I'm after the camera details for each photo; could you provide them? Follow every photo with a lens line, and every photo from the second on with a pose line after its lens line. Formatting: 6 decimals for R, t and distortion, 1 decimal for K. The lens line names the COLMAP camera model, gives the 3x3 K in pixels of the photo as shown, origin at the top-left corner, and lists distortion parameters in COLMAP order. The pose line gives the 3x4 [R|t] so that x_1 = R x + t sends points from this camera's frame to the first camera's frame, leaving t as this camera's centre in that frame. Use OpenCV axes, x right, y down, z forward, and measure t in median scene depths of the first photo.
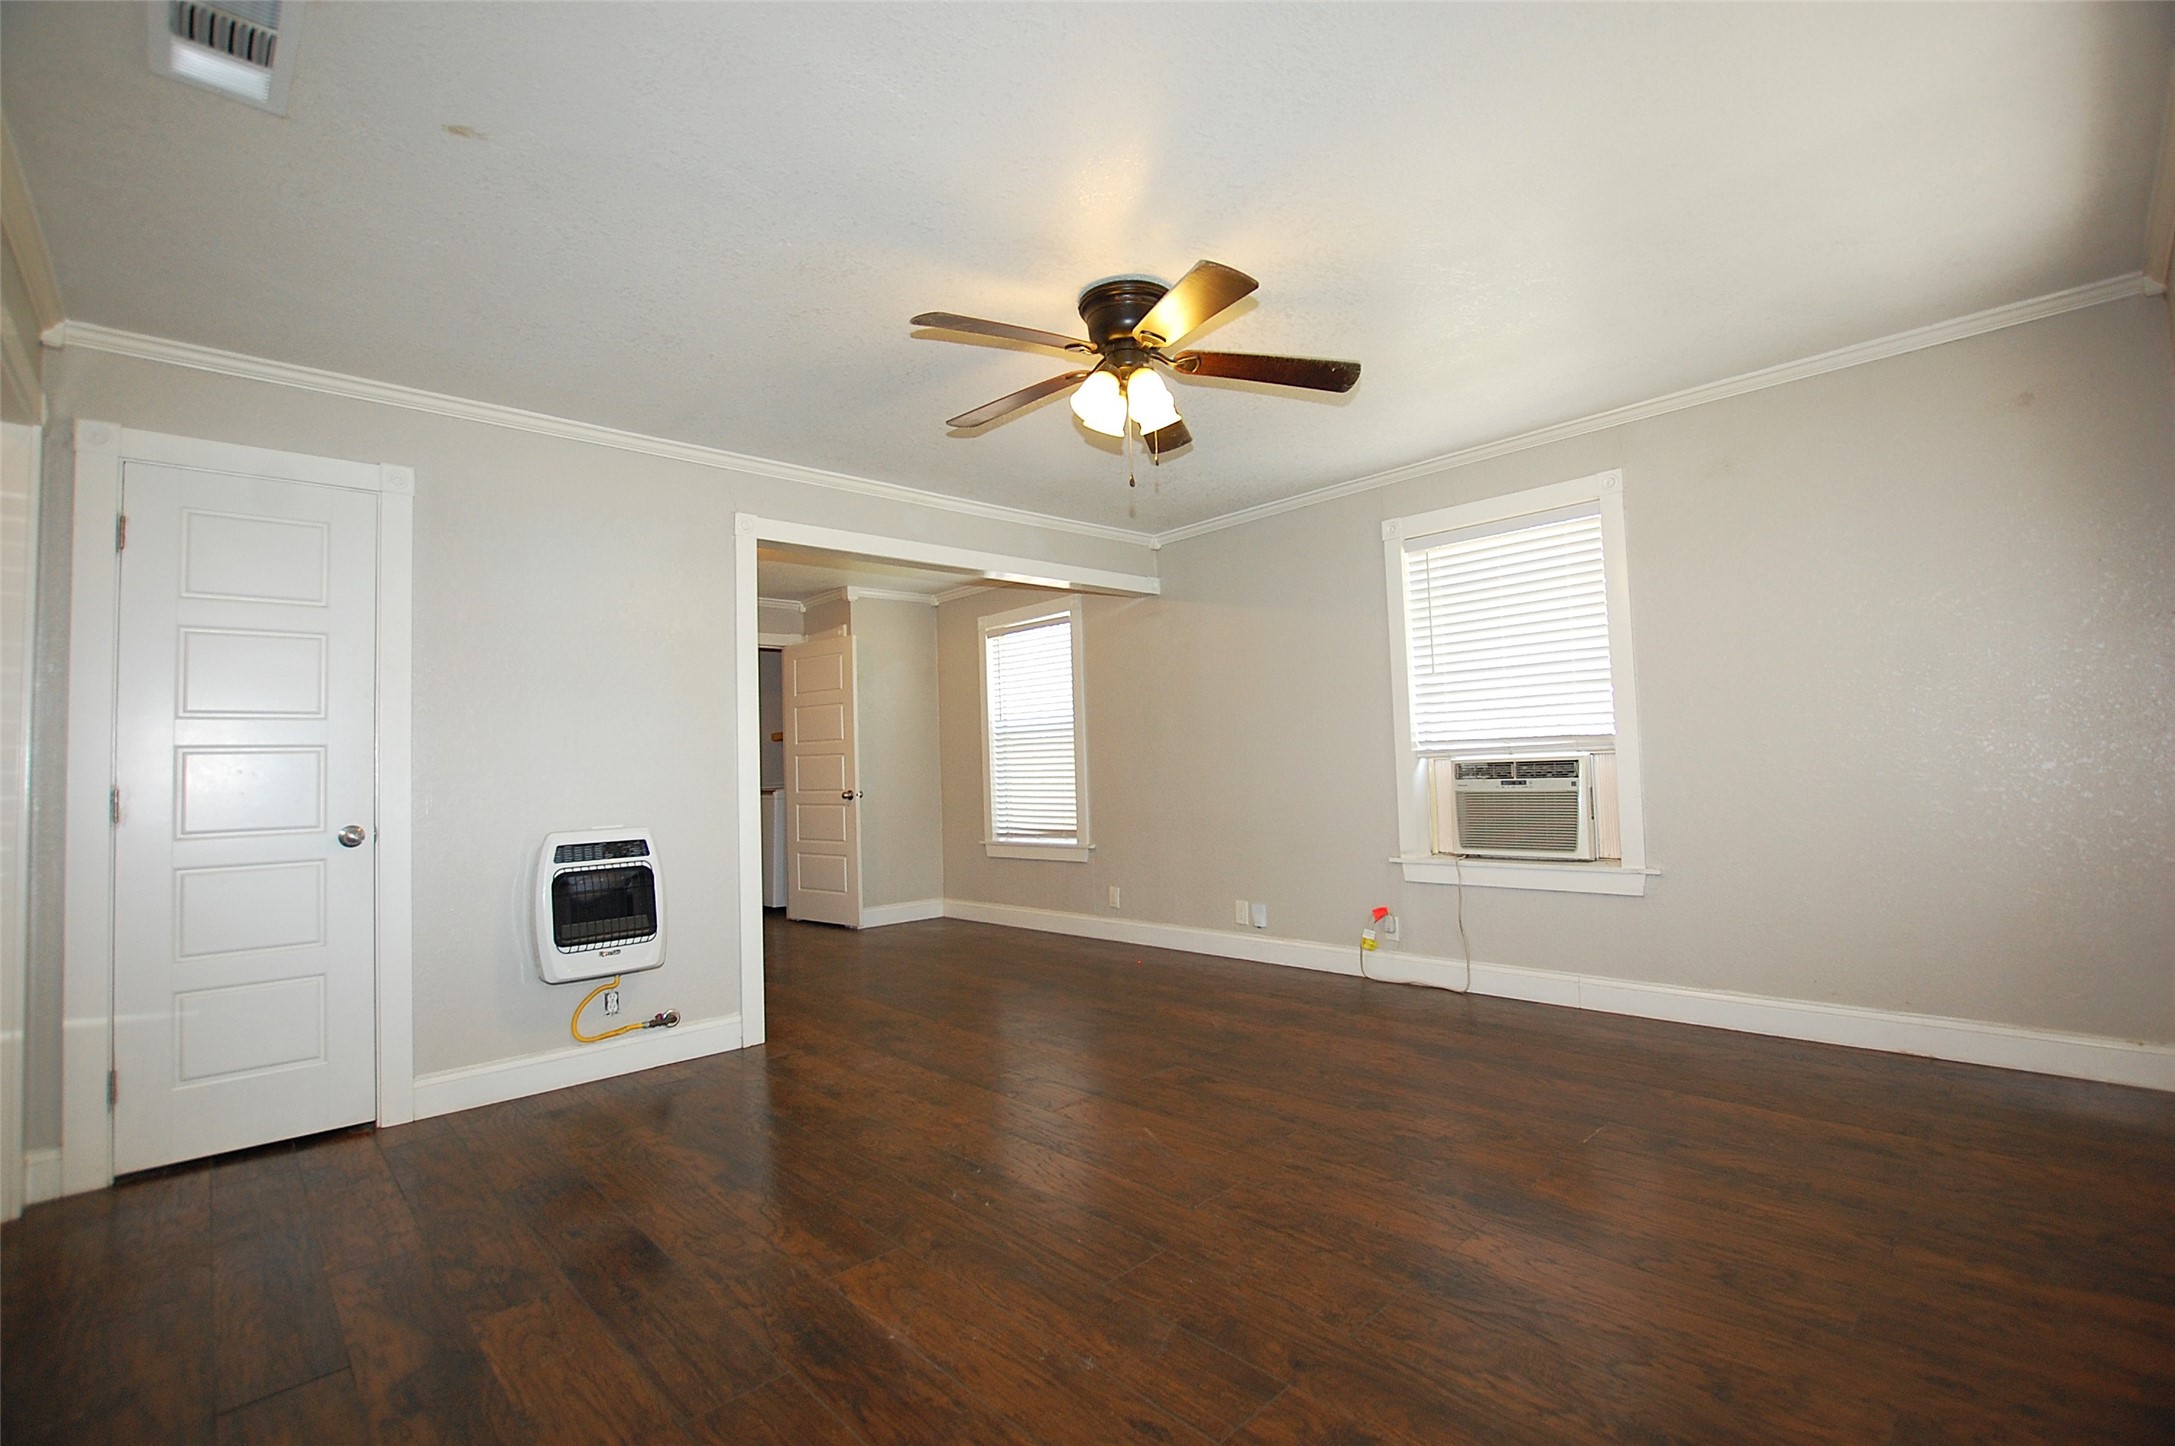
lens RADIAL K [[957.8, 0, 1091.4], [0, 957.8, 717.0], [0, 0, 1]] dist [-0.027922, 0.001201]
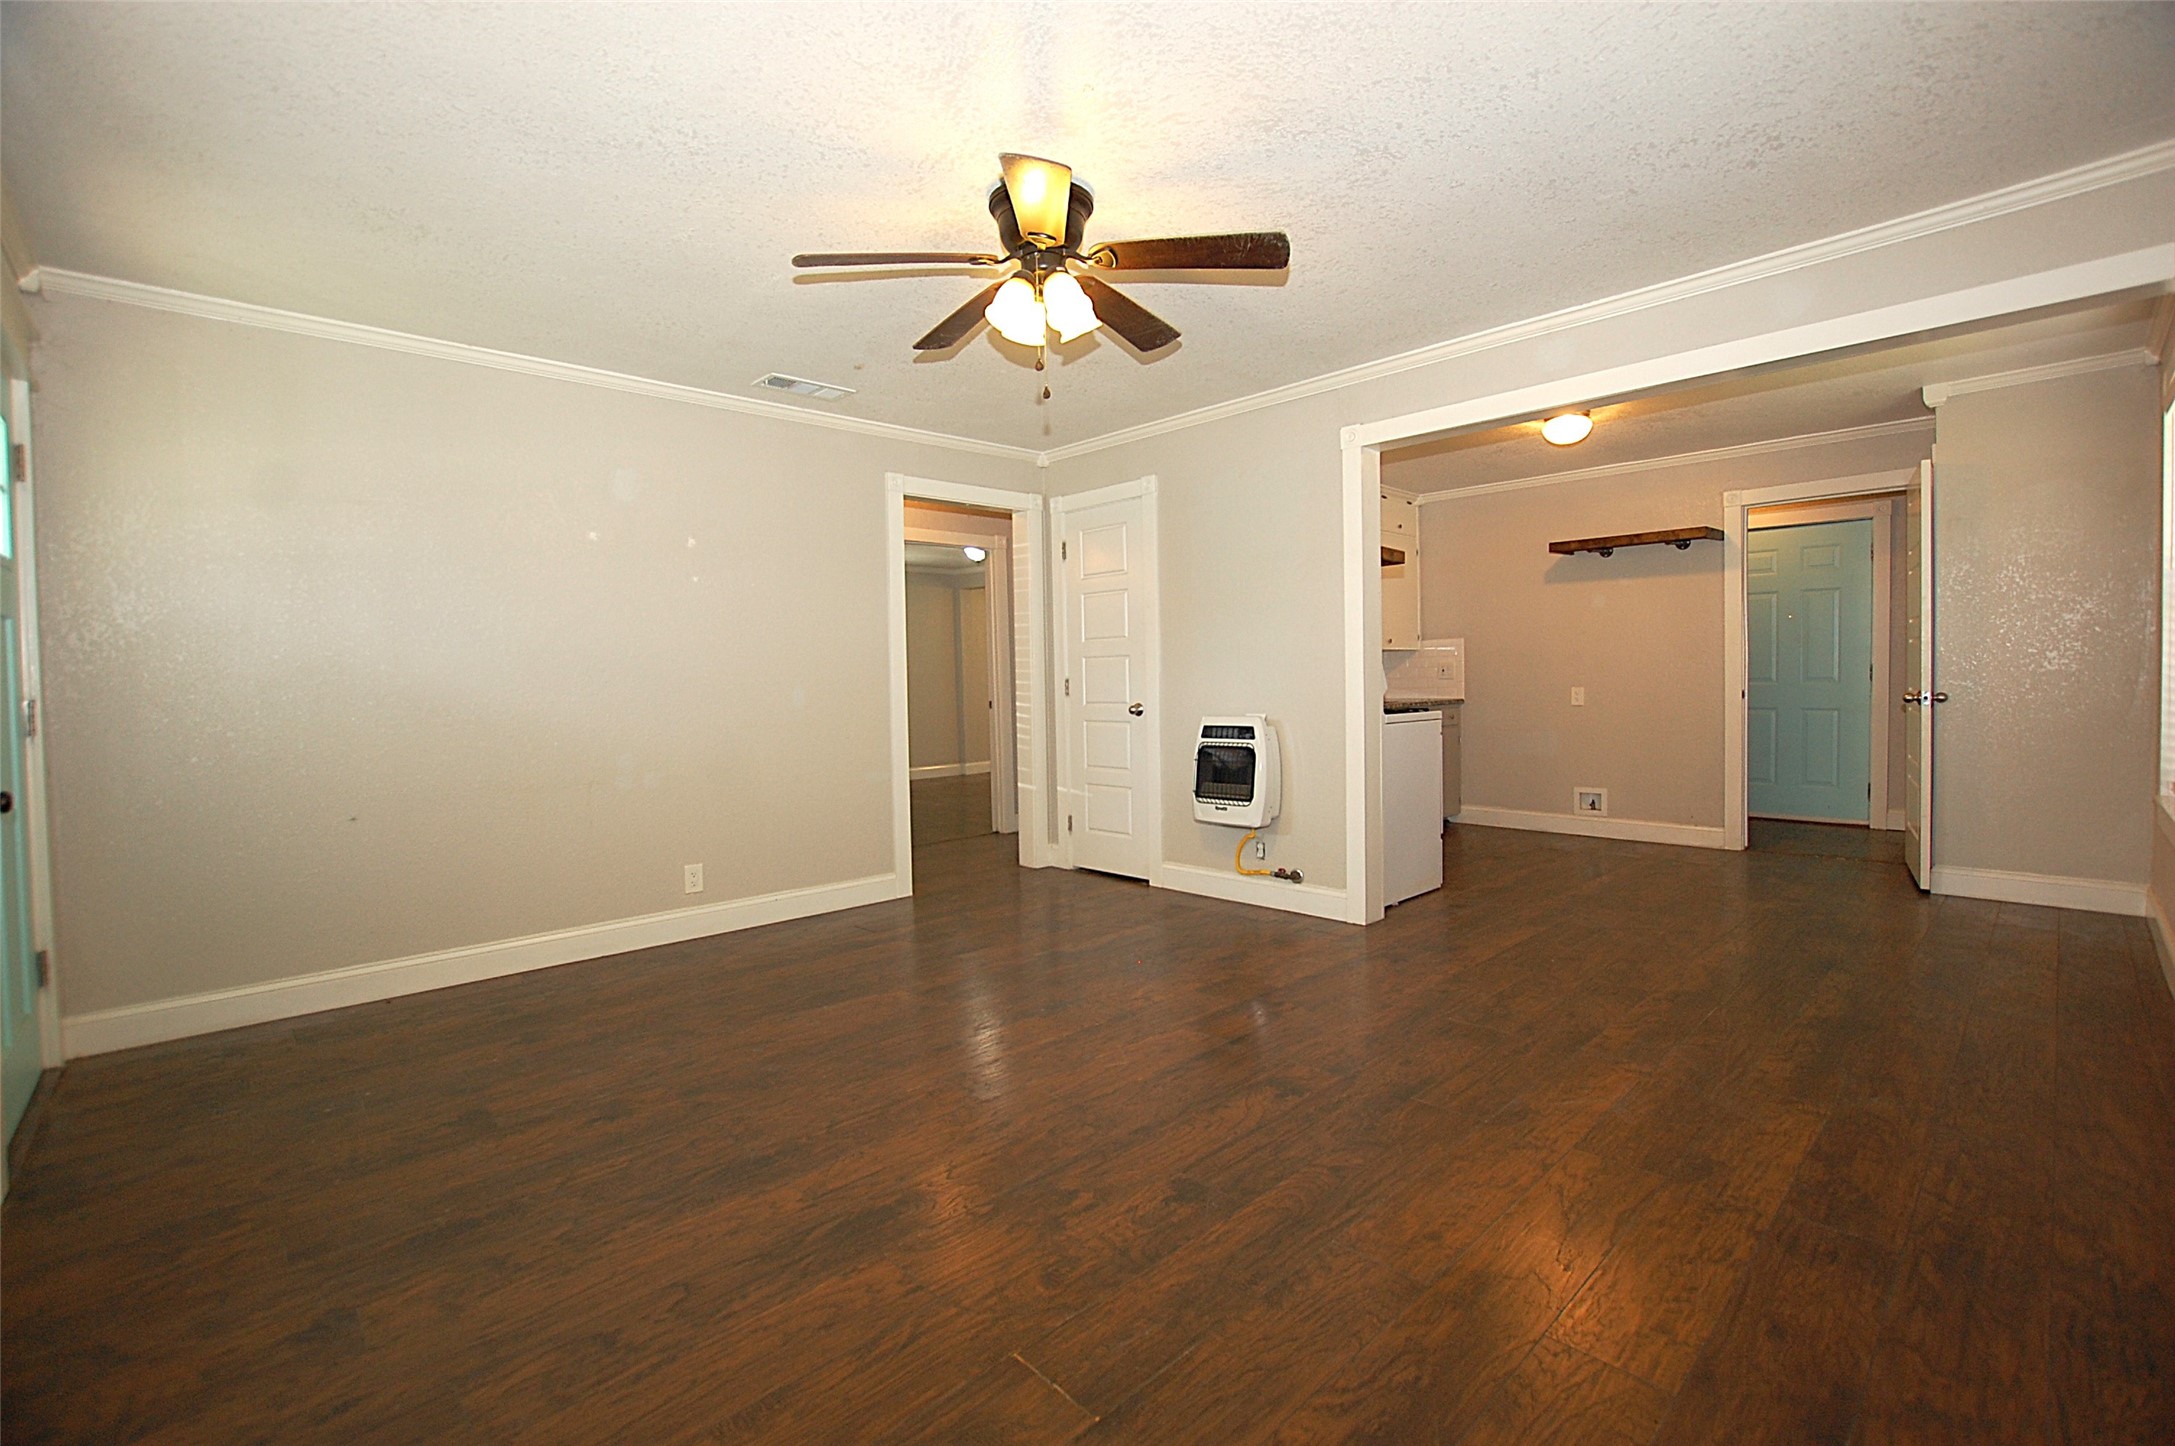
lens RADIAL K [[957.8, 0, 1091.4], [0, 957.8, 717.0], [0, 0, 1]] dist [-0.027922, 0.001201]
pose [[0.012493, 0.070944, -0.997402, 0.984993], [0.070661, 0.994924, 0.071653, 0.013051], [0.997422, -0.071372, 0.007417, 0.974976]]
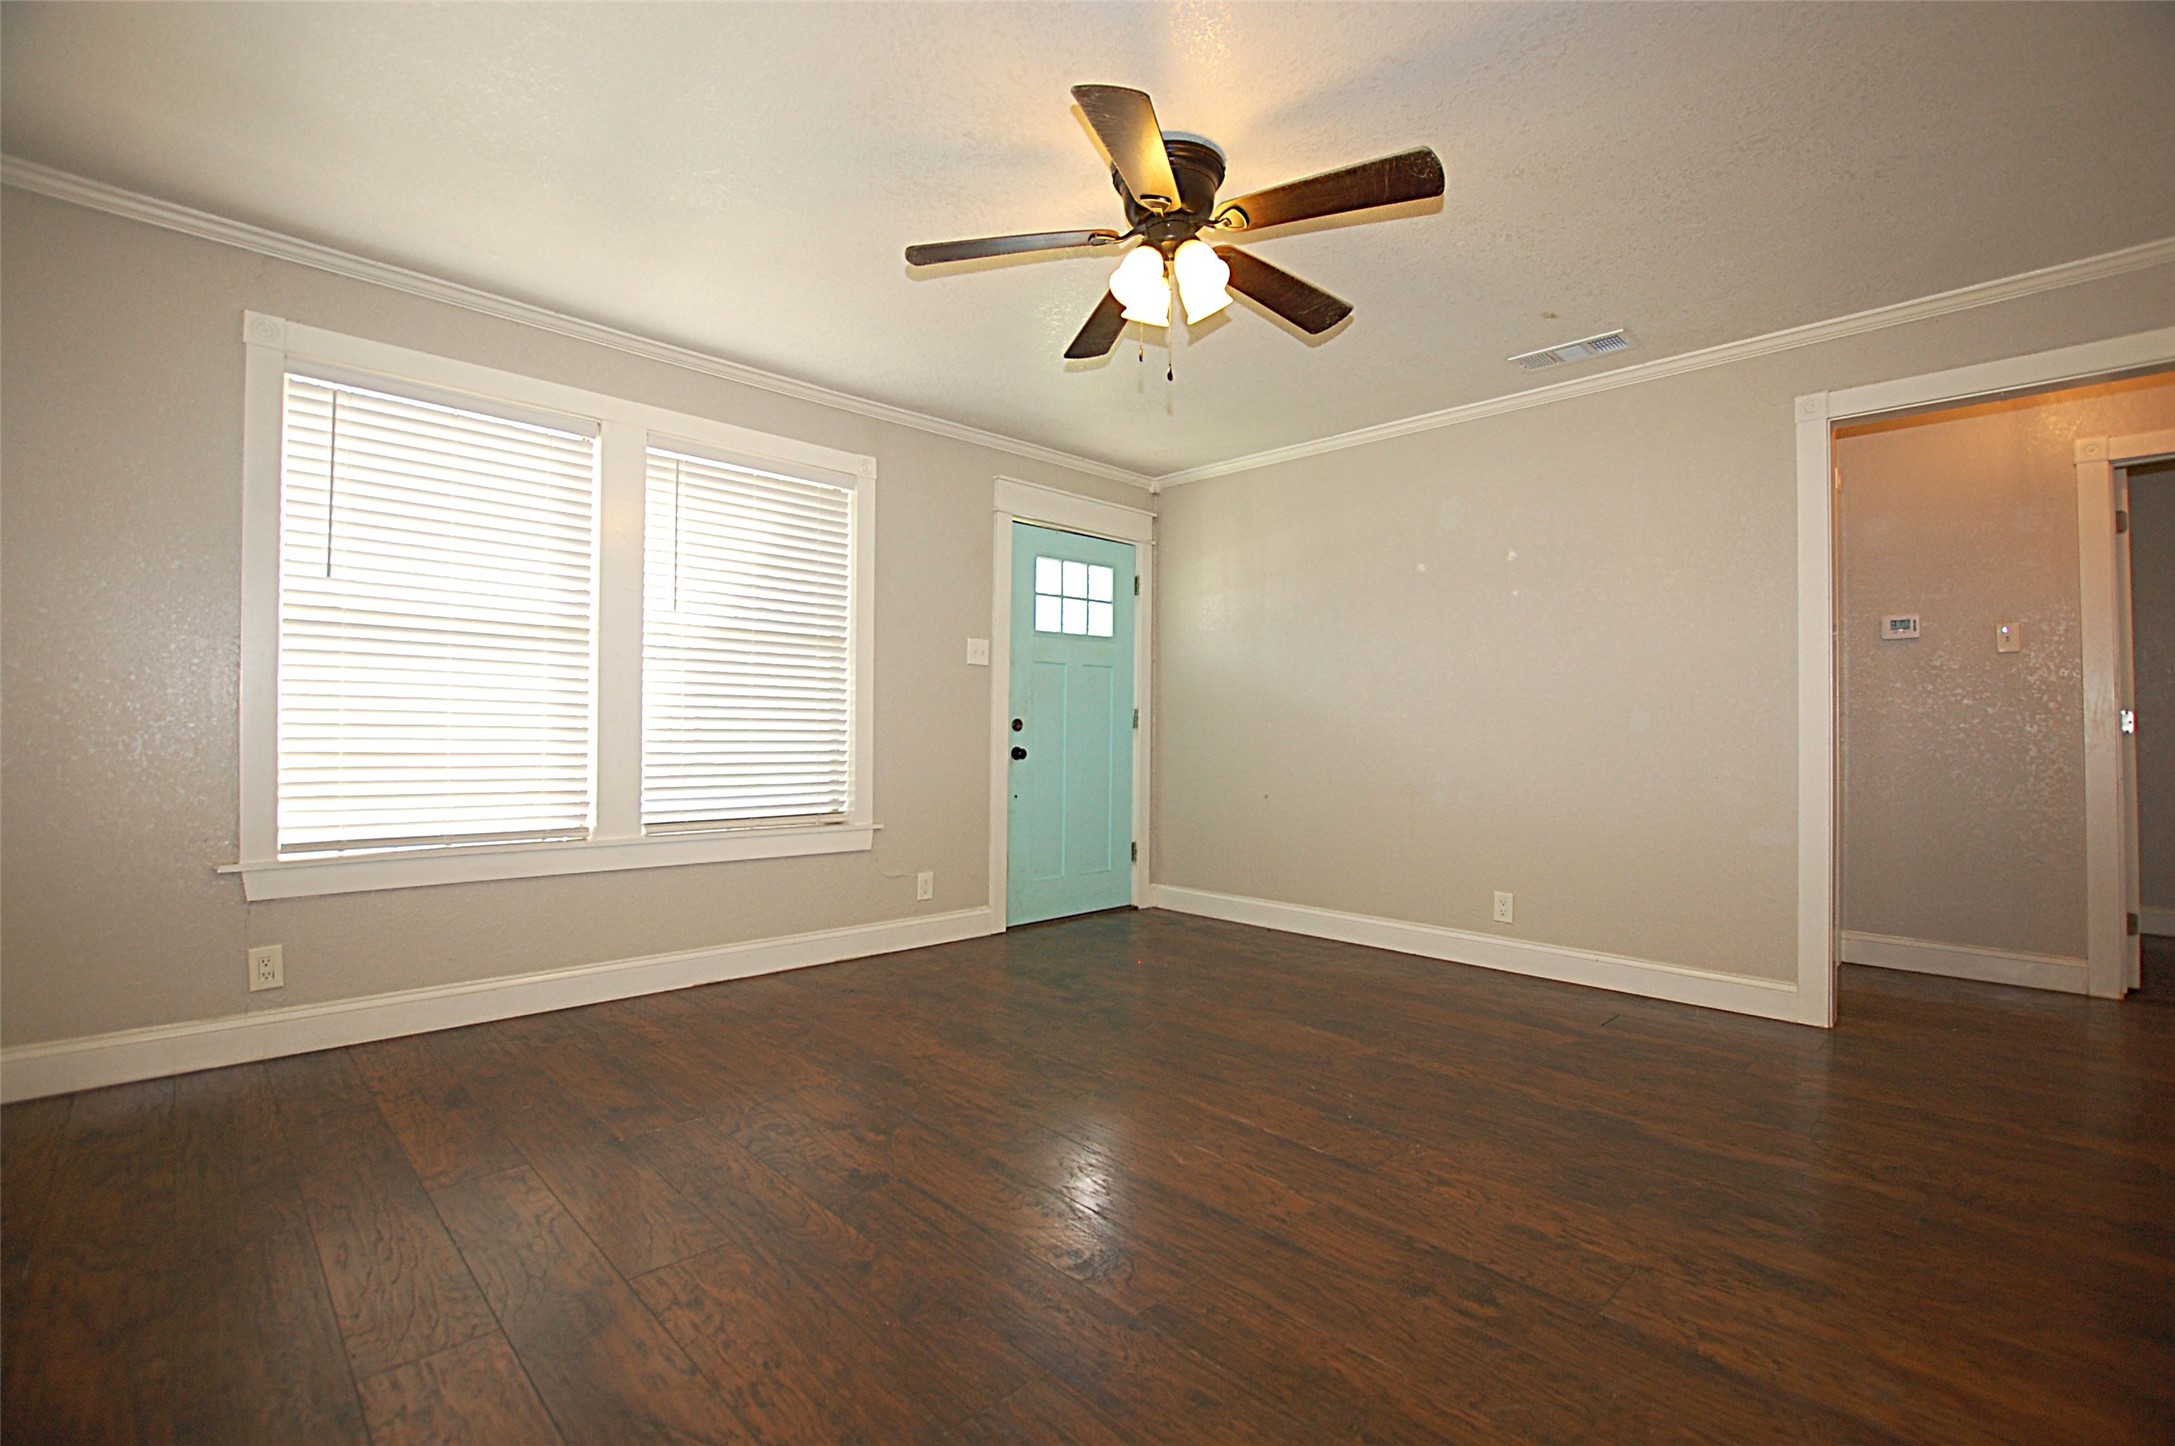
lens RADIAL K [[957.8, 0, 1091.4], [0, 957.8, 717.0], [0, 0, 1]] dist [-0.027922, 0.001201]
pose [[-0.999450, 0.027186, -0.018968, 0.133818], [0.028300, 0.997725, -0.061183, 0.114741], [0.017262, -0.061686, -0.997946, 1.779866]]
